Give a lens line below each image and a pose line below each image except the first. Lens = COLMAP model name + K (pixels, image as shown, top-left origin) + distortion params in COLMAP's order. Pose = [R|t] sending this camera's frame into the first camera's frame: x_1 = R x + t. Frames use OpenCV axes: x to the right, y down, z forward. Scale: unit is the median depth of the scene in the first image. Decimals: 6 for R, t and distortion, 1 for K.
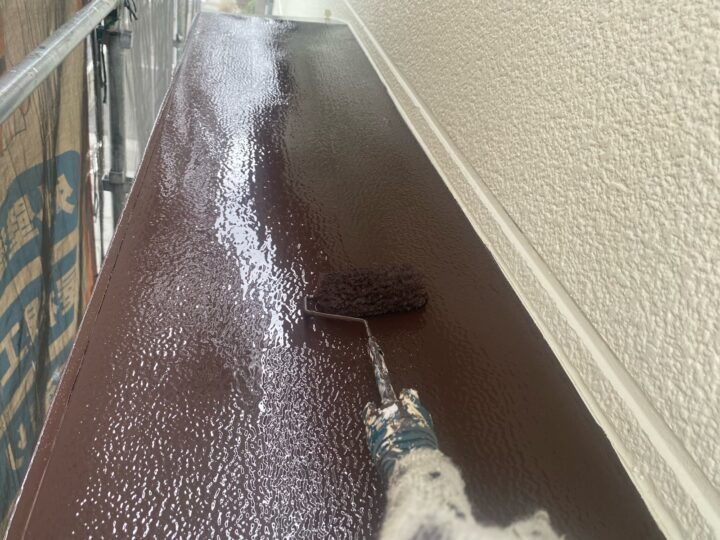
lens RADIAL K [[547.7, 0, 358.6], [0, 547.7, 271.7], [0, 0, 1]] dist [0.010204, -0.011544]
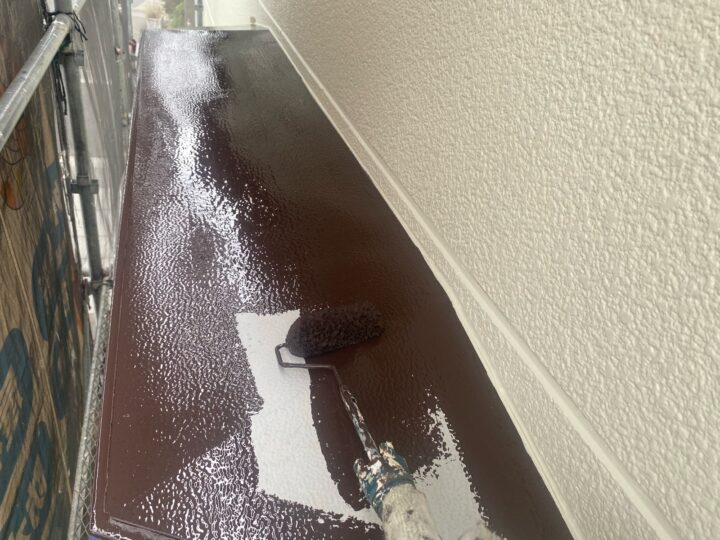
lens RADIAL K [[547.7, 0, 361.8], [0, 547.7, 267.9], [0, 0, 1]] dist [0.010204, -0.011544]
pose [[0.990068, -0.119812, 0.073550, 0.044456], [0.119255, 0.992792, 0.011937, 0.125997], [-0.074450, -0.003047, 0.997220, -0.344373]]
